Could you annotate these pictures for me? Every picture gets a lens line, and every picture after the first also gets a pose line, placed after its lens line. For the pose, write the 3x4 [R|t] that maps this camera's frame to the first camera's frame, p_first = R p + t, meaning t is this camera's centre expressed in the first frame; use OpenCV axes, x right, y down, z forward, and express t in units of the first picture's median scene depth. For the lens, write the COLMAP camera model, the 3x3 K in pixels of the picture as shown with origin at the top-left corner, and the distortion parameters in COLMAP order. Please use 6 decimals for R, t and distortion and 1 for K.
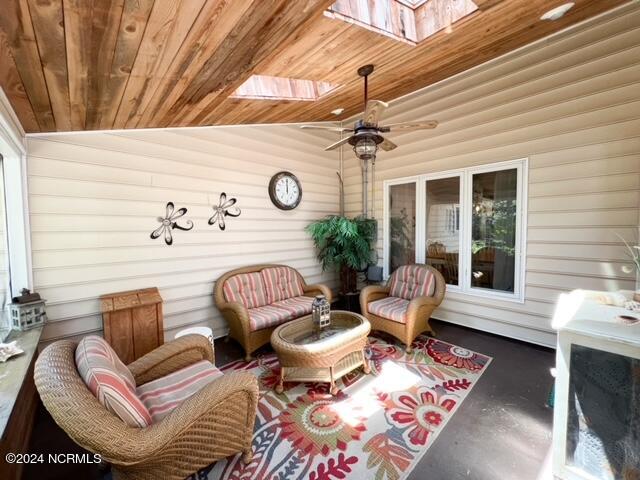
lens RADIAL K [[255.4, 0, 318.0], [0, 255.4, 238.8], [0, 0, 1]] dist [-0.001009, 0.000017]
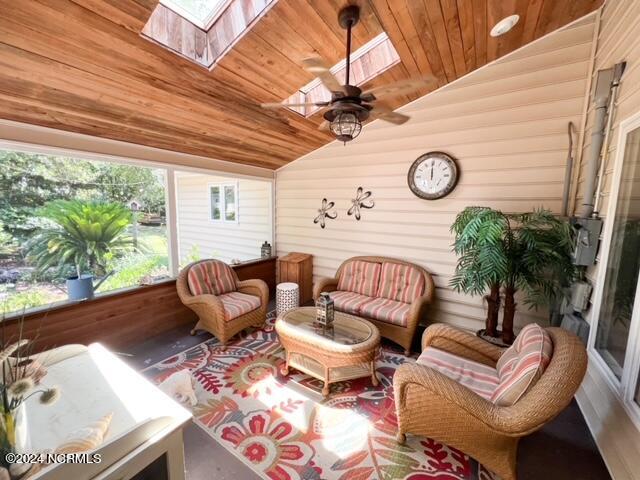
lens RADIAL K [[255.4, 0, 318.0], [0, 255.4, 238.8], [0, 0, 1]] dist [-0.001009, 0.000017]
pose [[0.233707, 0.131993, -0.963306, 0.857924], [-0.062503, 0.990733, 0.120587, -0.095235], [0.970296, 0.032027, 0.239791, 0.672685]]
